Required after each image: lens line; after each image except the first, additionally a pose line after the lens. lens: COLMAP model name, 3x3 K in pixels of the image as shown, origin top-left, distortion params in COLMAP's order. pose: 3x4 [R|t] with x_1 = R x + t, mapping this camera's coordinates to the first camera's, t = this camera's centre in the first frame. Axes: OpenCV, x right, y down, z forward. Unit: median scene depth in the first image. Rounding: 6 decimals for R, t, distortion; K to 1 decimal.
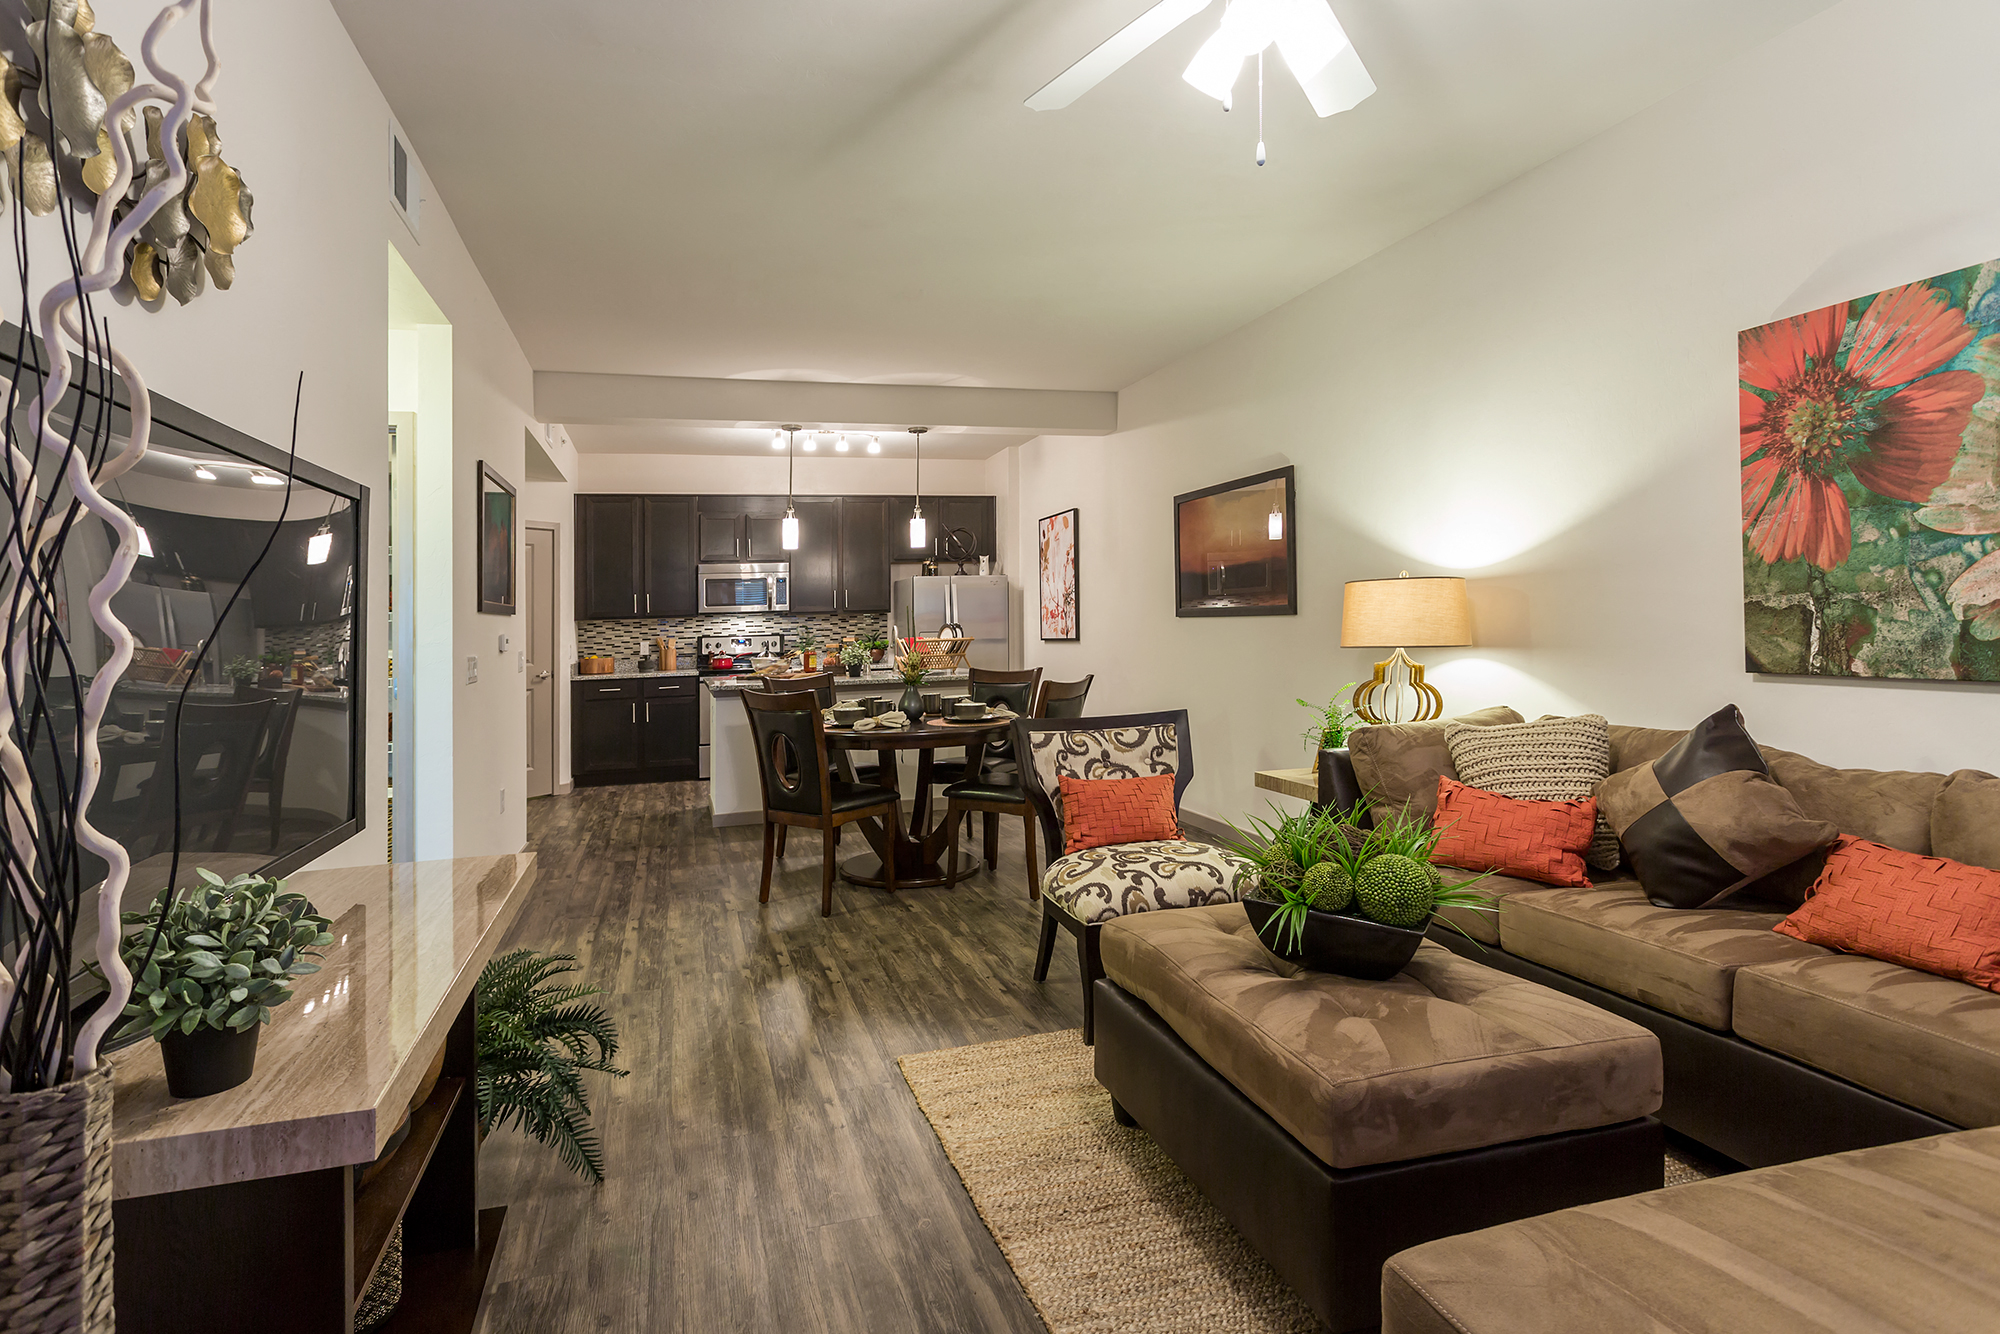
lens RADIAL K [[1019.4, 0, 994.7], [0, 1019.4, 546.9], [0, 0, 1]] dist [-0.000910, 0.000414]
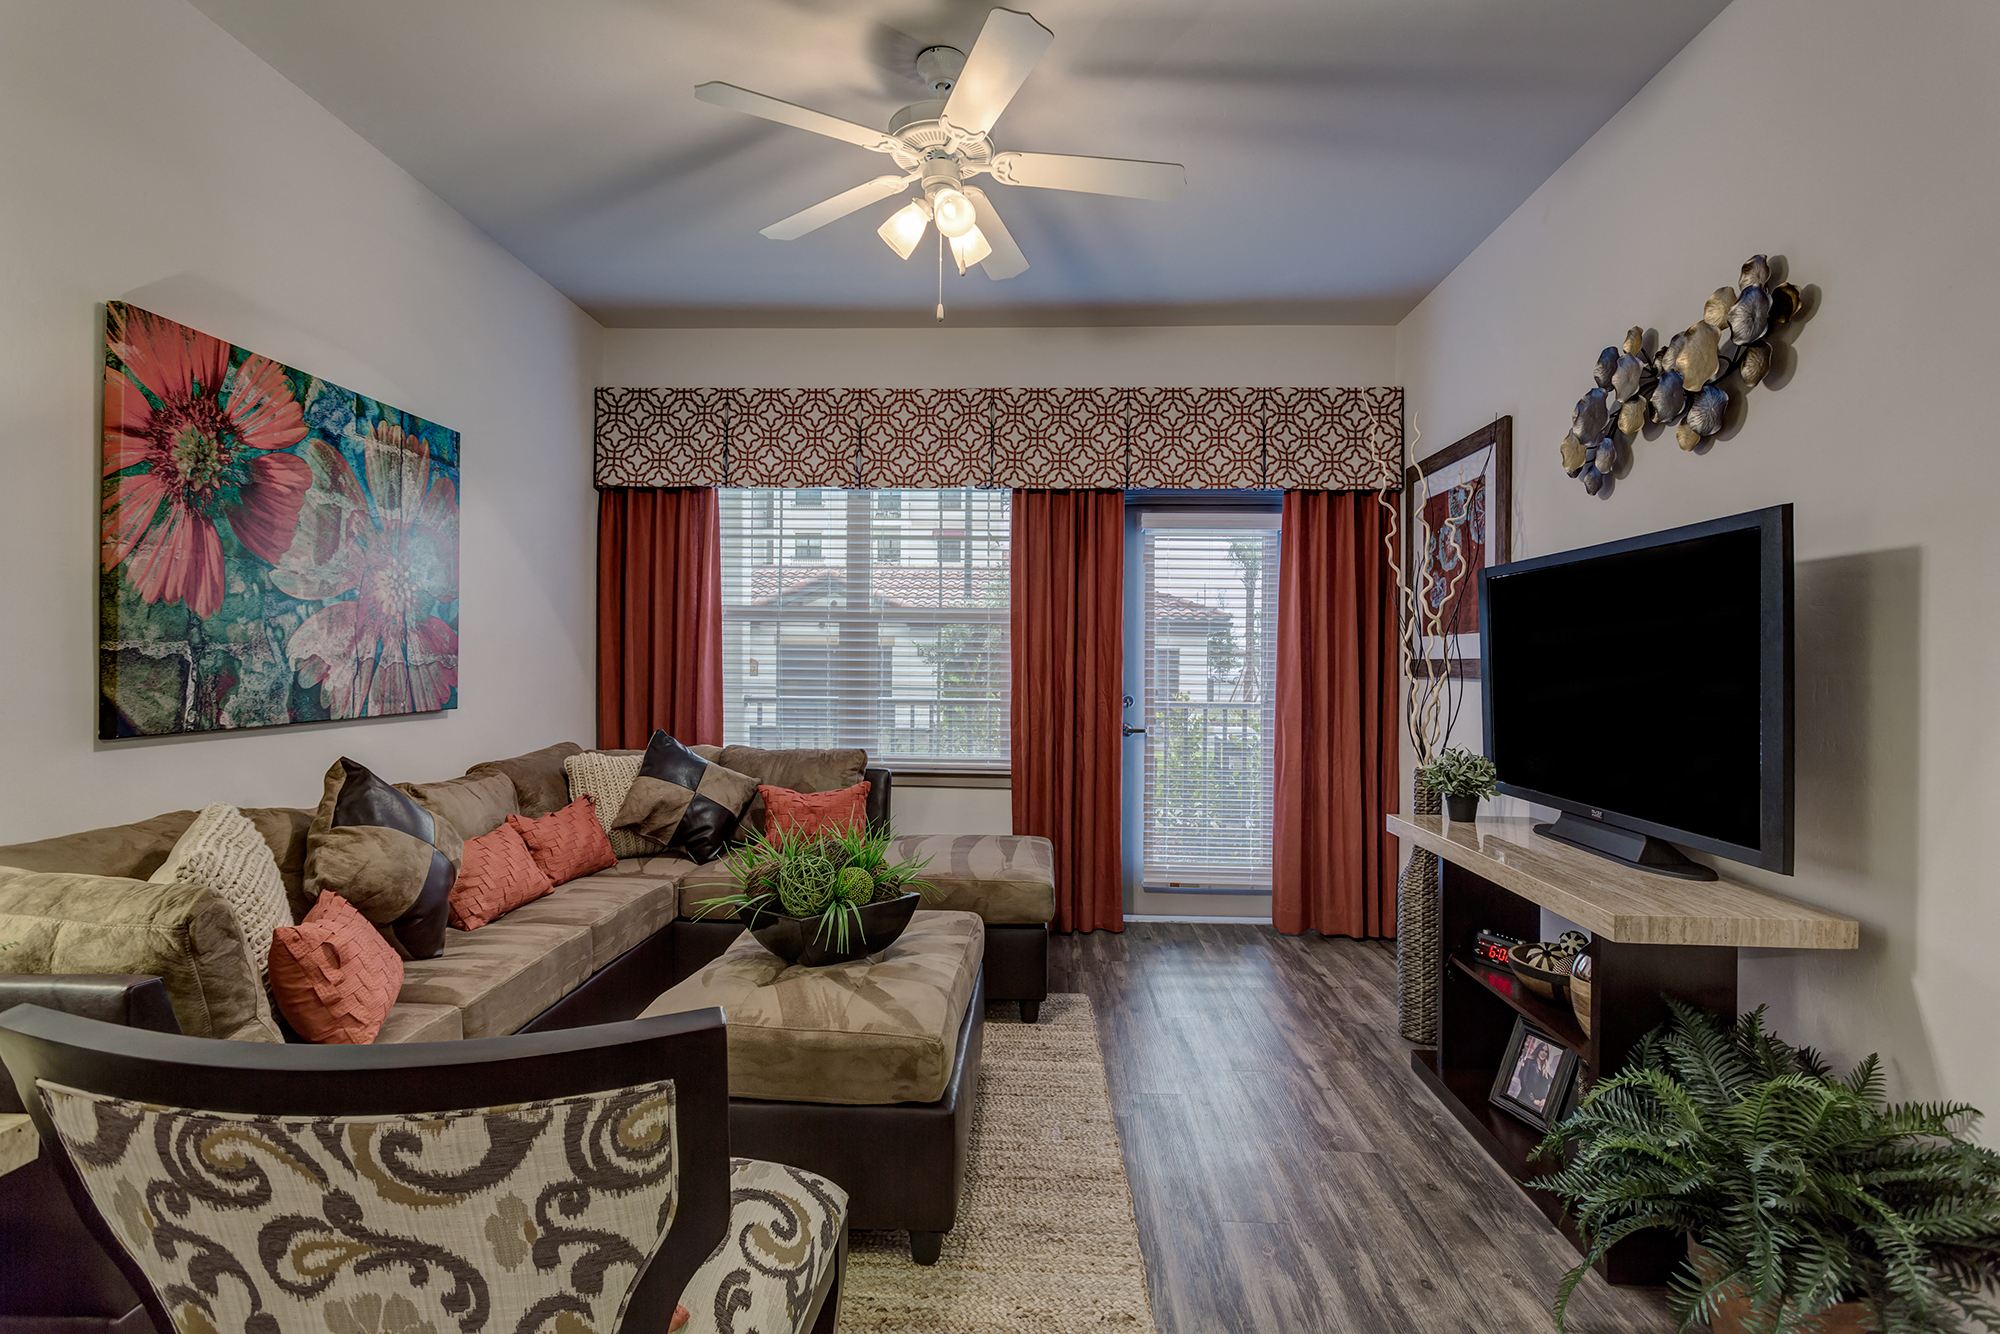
lens RADIAL K [[964.3, 0, 1004.7], [0, 964.3, 668.1], [0, 0, 1]] dist [0.006277, 0.000370]
pose [[-0.939156, 0.010576, 0.343328, -0.168255], [-0.014644, 0.997384, -0.070782, 0.120641], [-0.343178, -0.071503, -0.936545, 1.579088]]
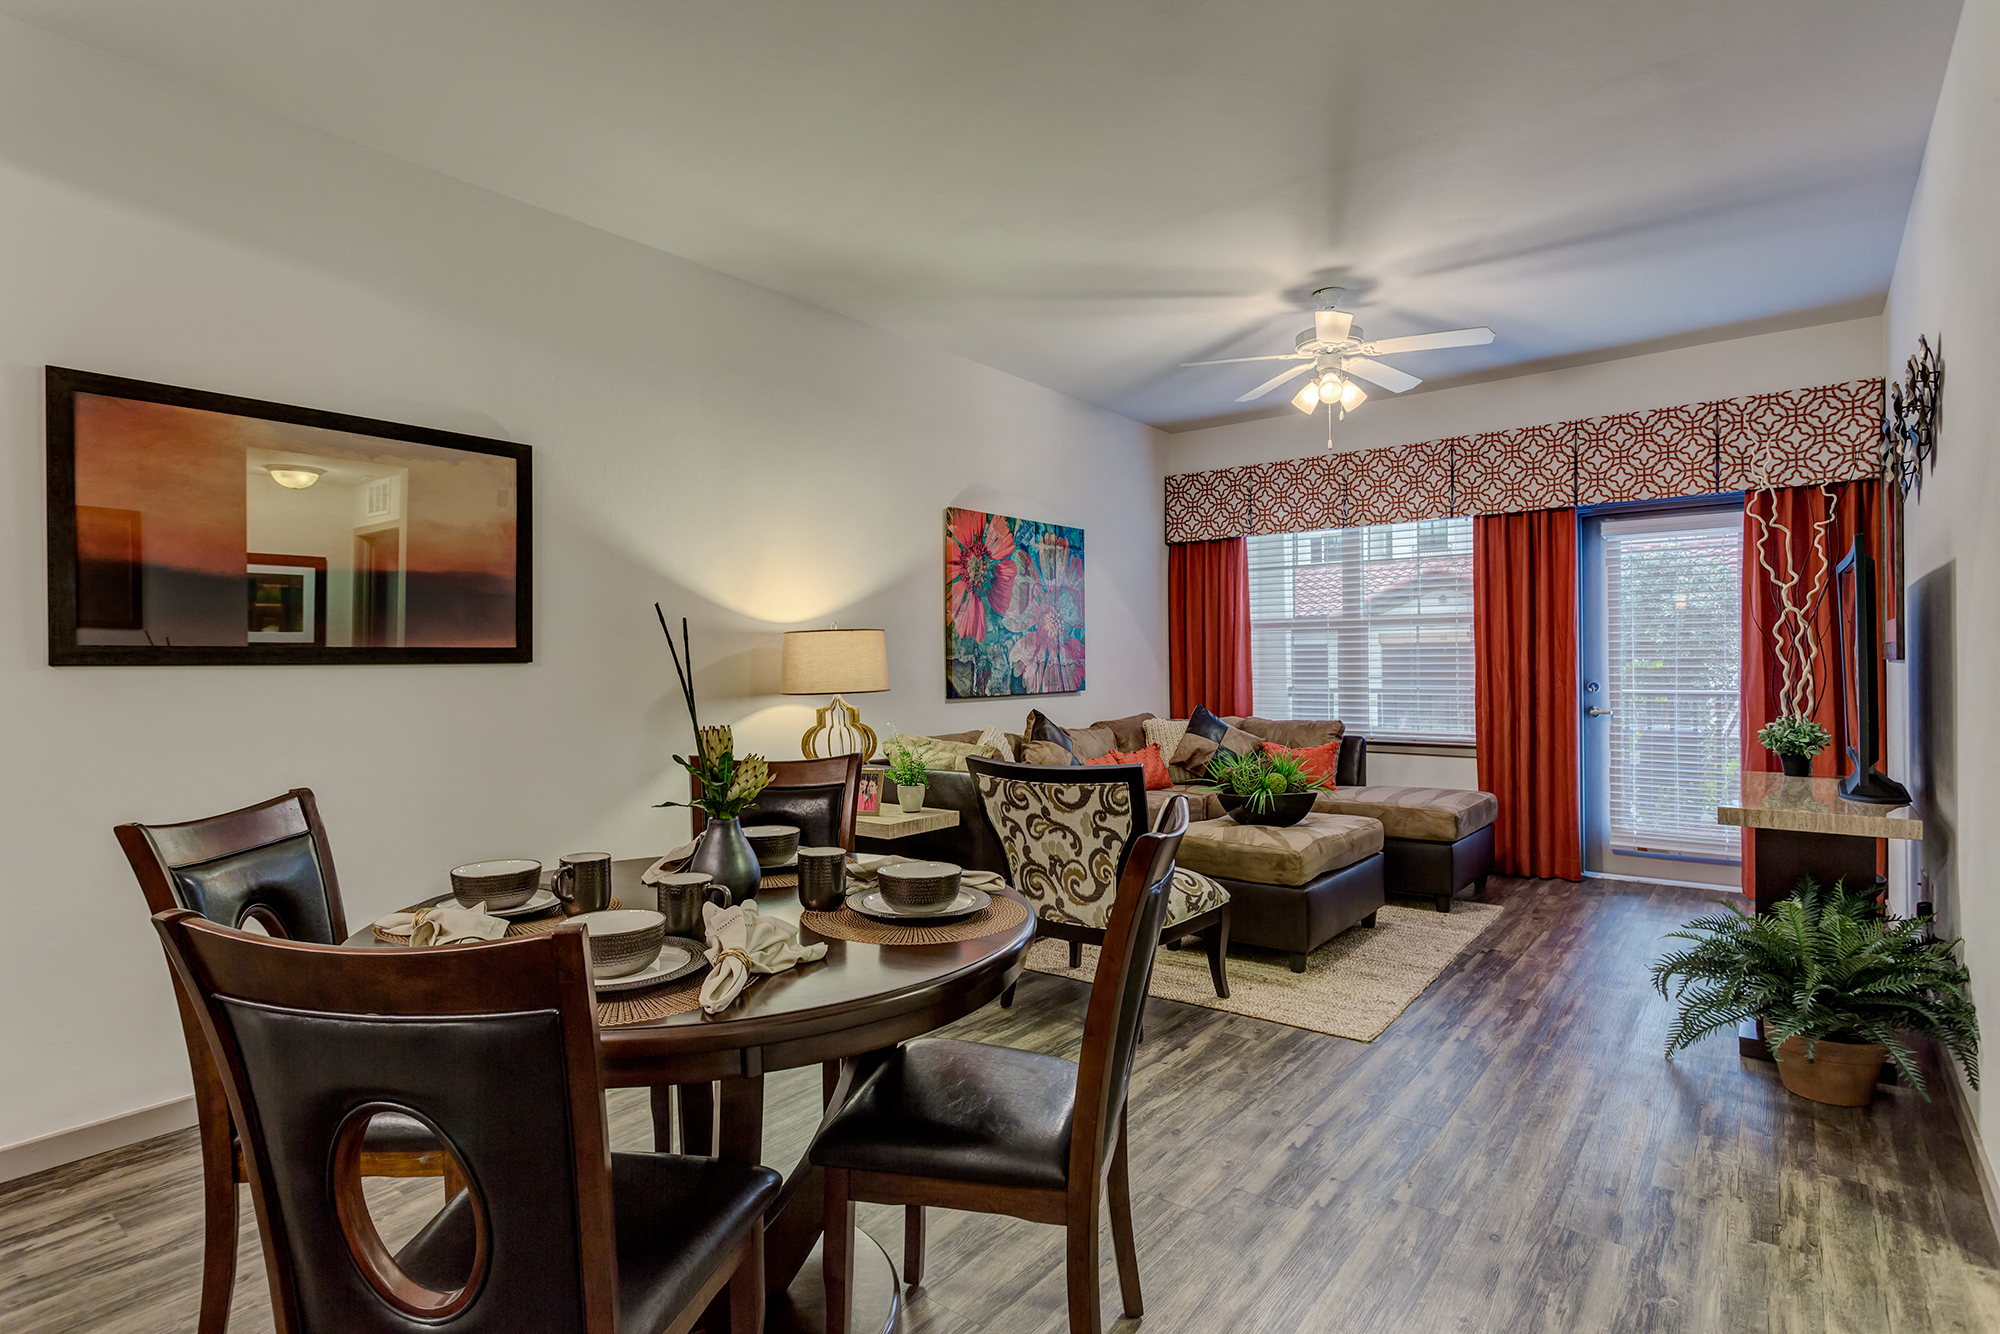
lens RADIAL K [[1004.3, 0, 995.0], [0, 1004.3, 672.4], [0, 0, 1]] dist [-0.011194, 0.000621]
pose [[-0.564194, 0.021969, 0.825350, -0.818871], [-0.037216, 0.997953, -0.052004, 0.180252], [-0.824803, -0.060057, -0.562222, 2.082281]]
